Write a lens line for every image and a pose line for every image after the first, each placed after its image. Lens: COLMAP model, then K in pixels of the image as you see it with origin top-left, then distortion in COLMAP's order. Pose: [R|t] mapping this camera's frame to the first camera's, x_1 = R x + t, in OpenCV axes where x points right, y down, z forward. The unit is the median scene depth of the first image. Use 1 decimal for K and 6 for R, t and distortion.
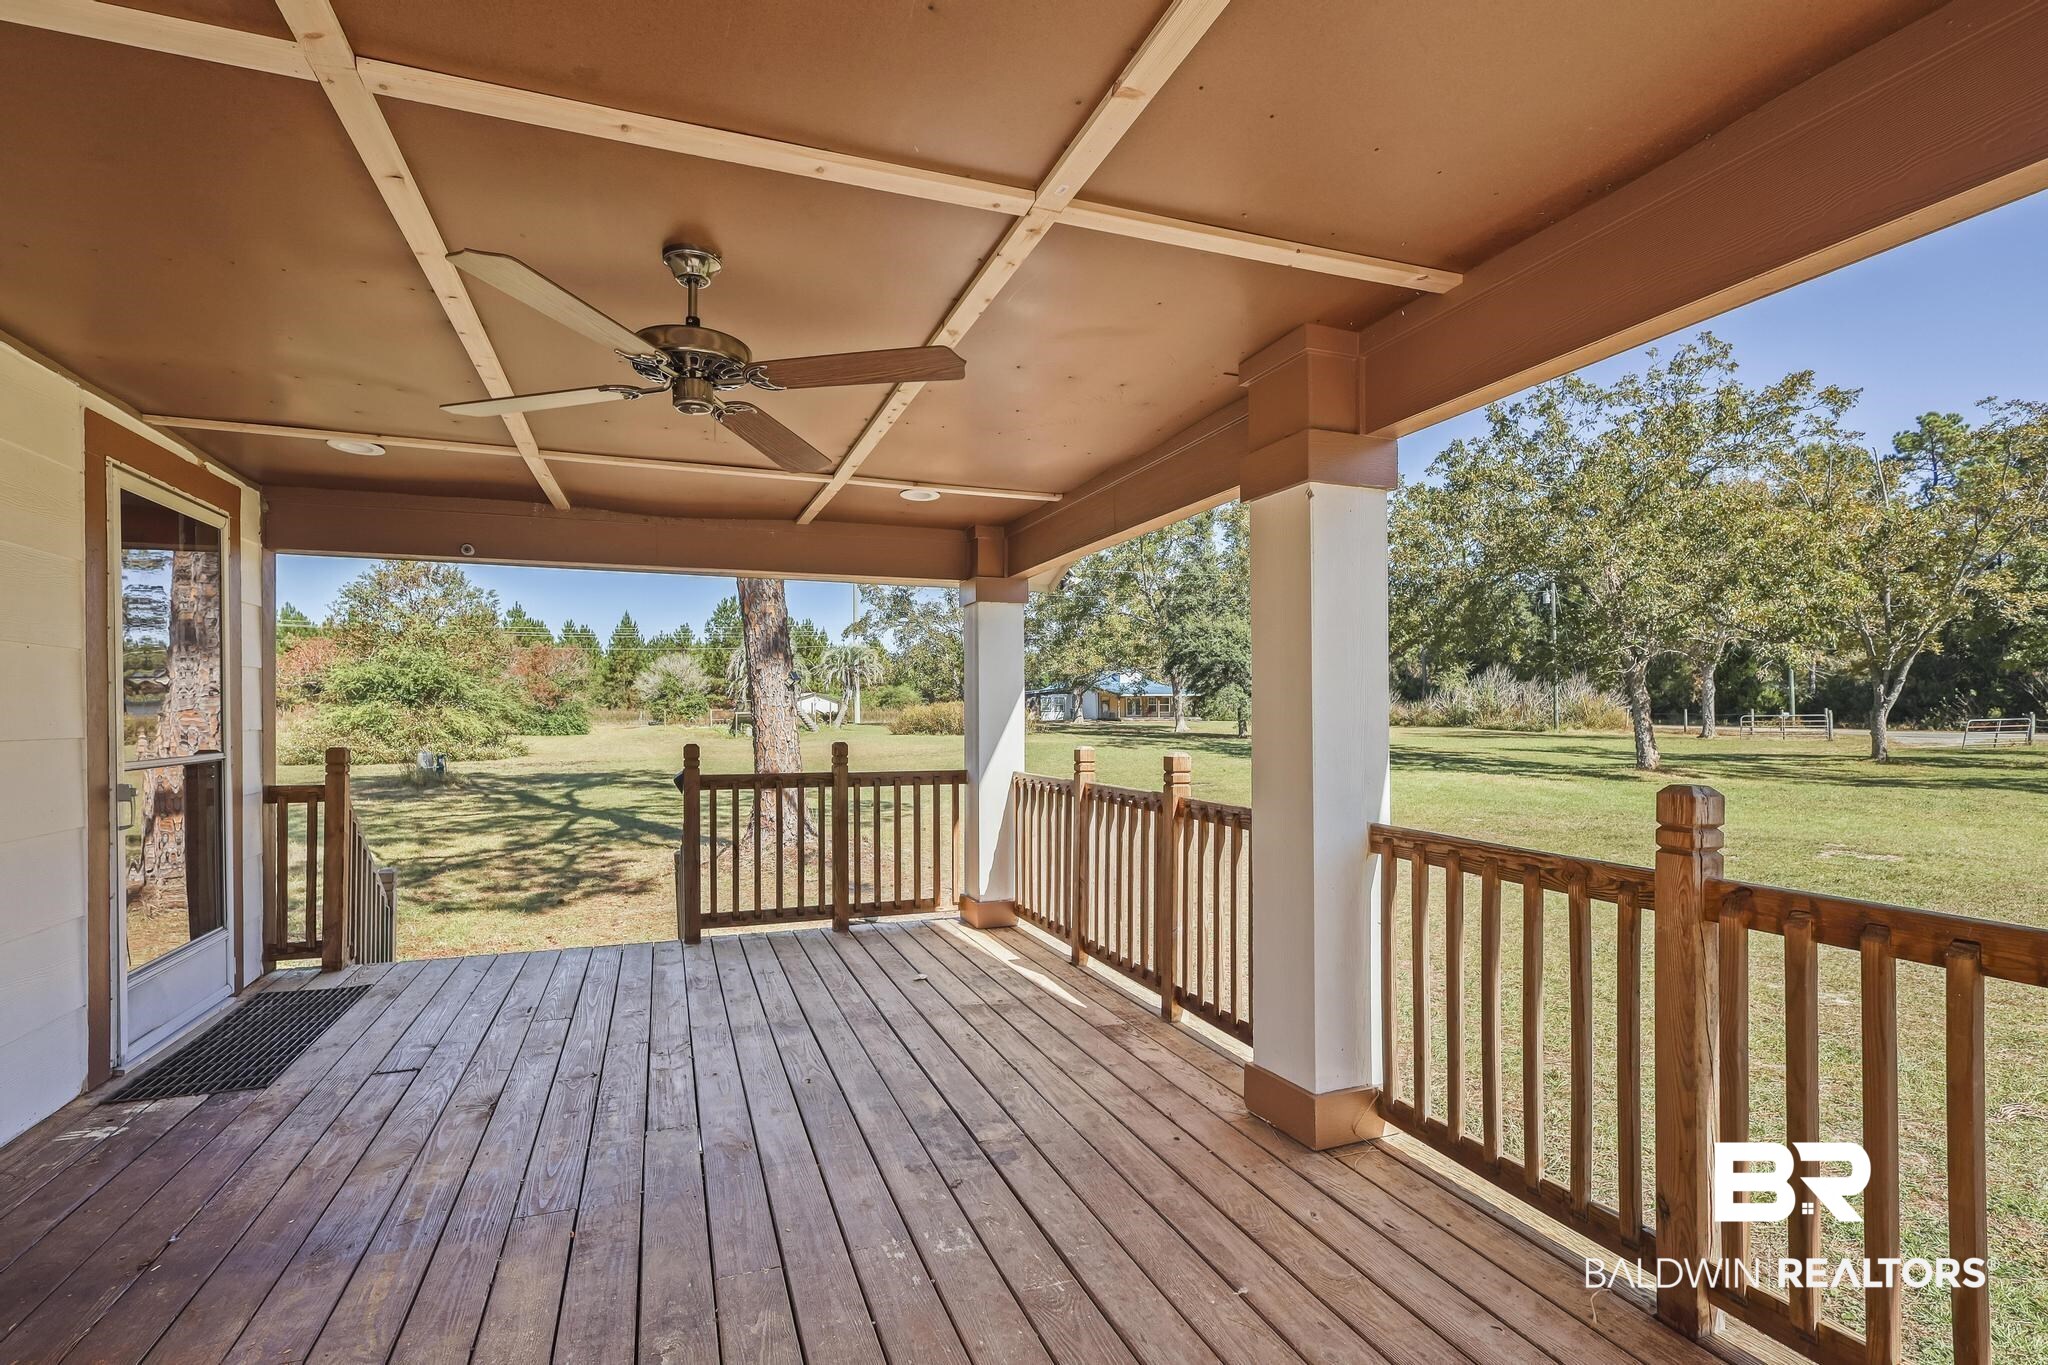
lens RADIAL K [[952.2, 0, 1019.4], [0, 952.2, 676.5], [0, 0, 1]] dist [0.000015, 0.000060]
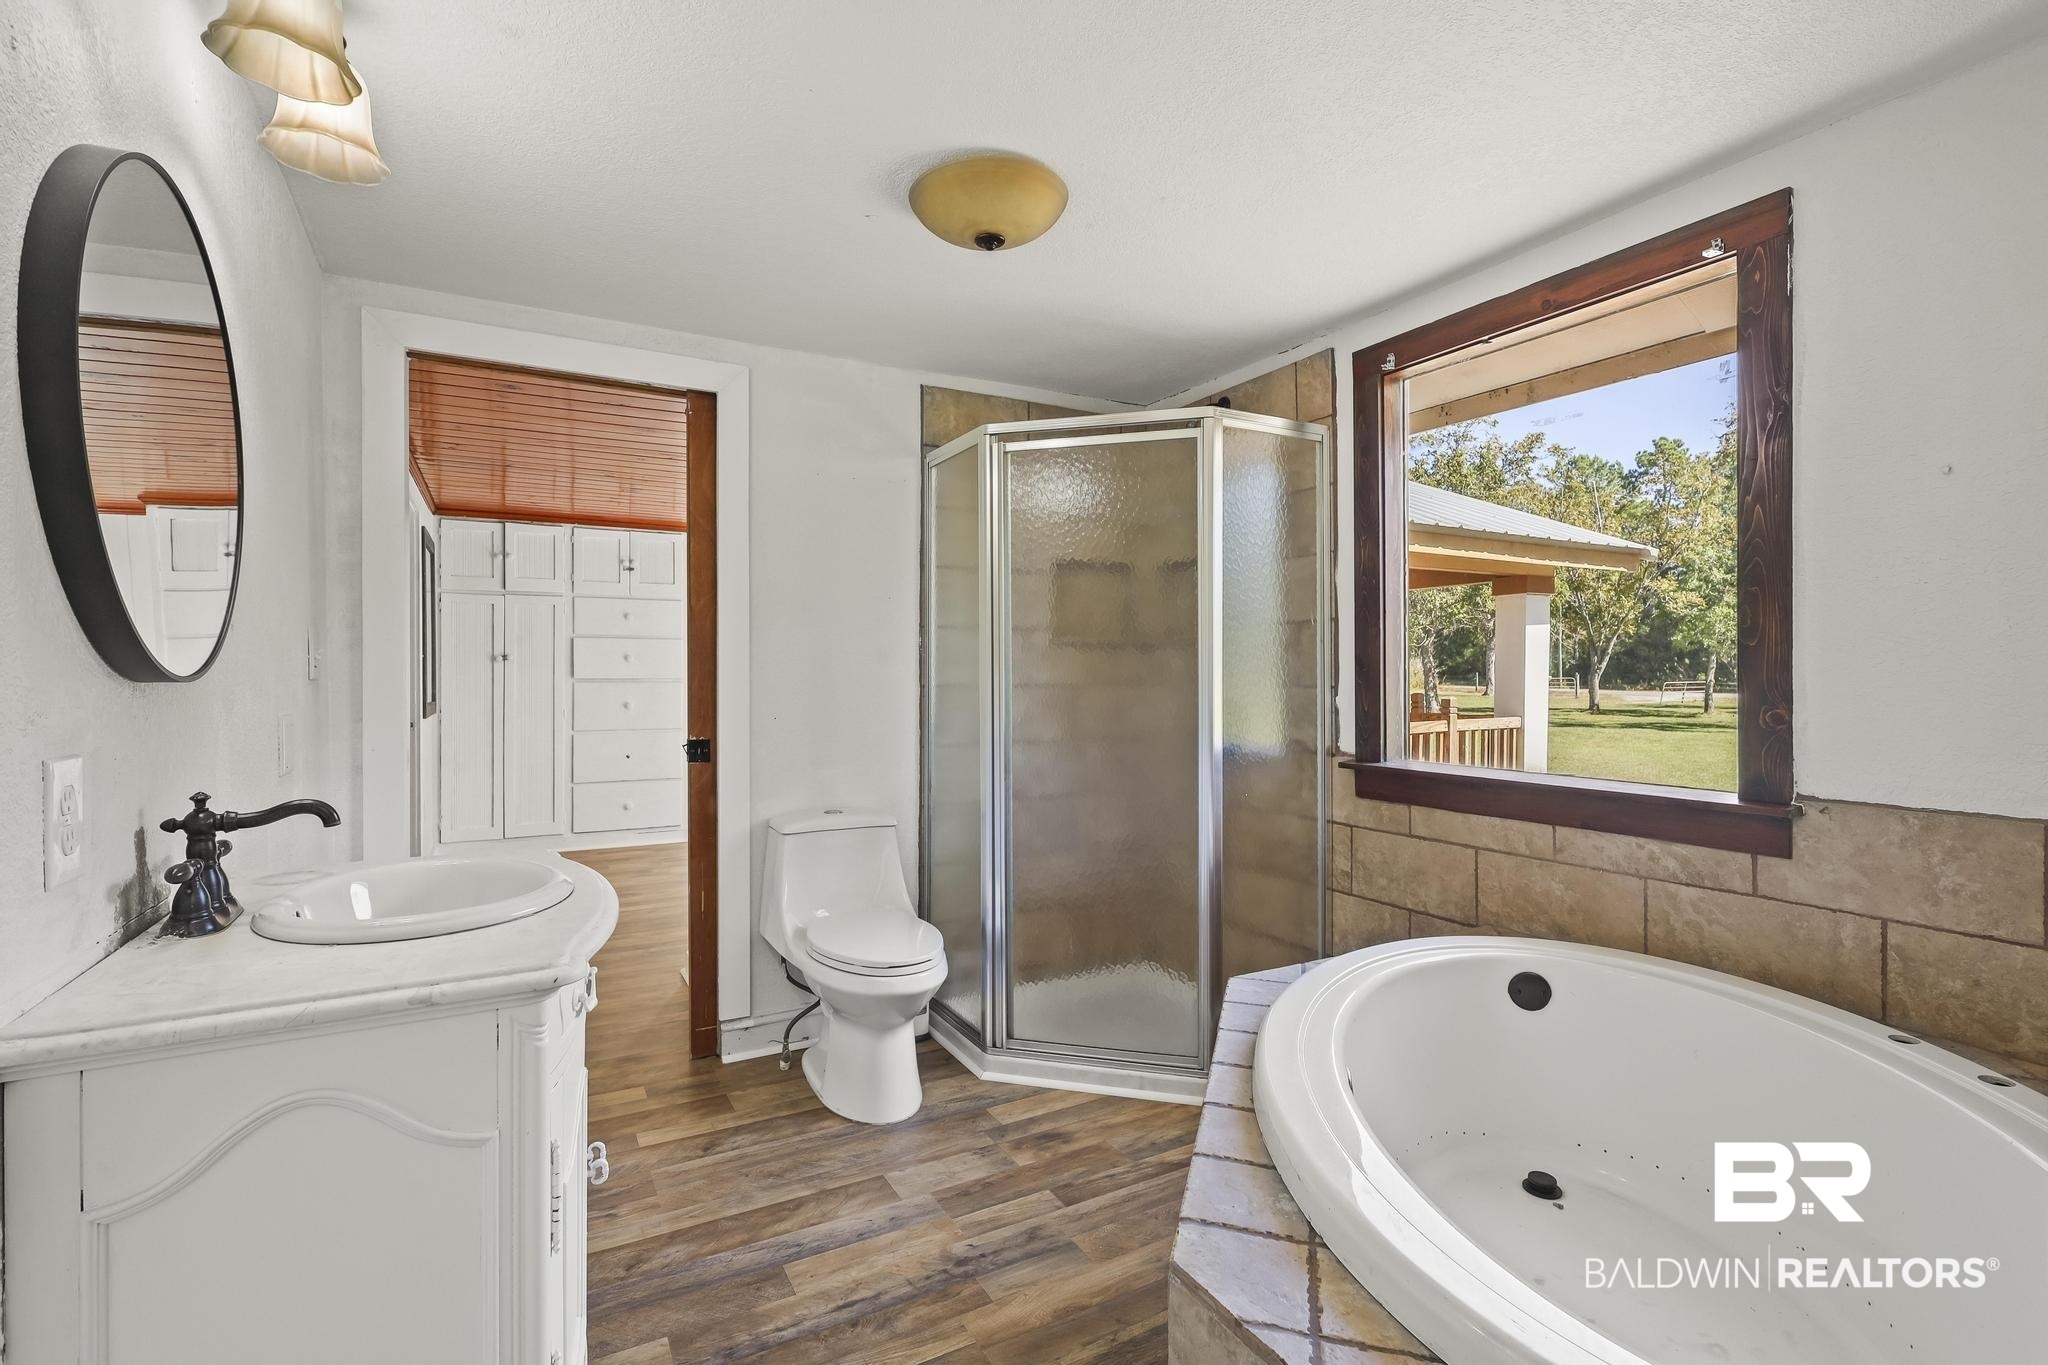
lens RADIAL K [[952.2, 0, 1019.4], [0, 952.2, 676.5], [0, 0, 1]] dist [0.000015, 0.000060]
pose [[0.989468, 0.004443, 0.144686, -0.098081], [-0.010507, 0.999097, 0.041176, -0.009309], [-0.144373, -0.042262, 0.988620, -0.215283]]
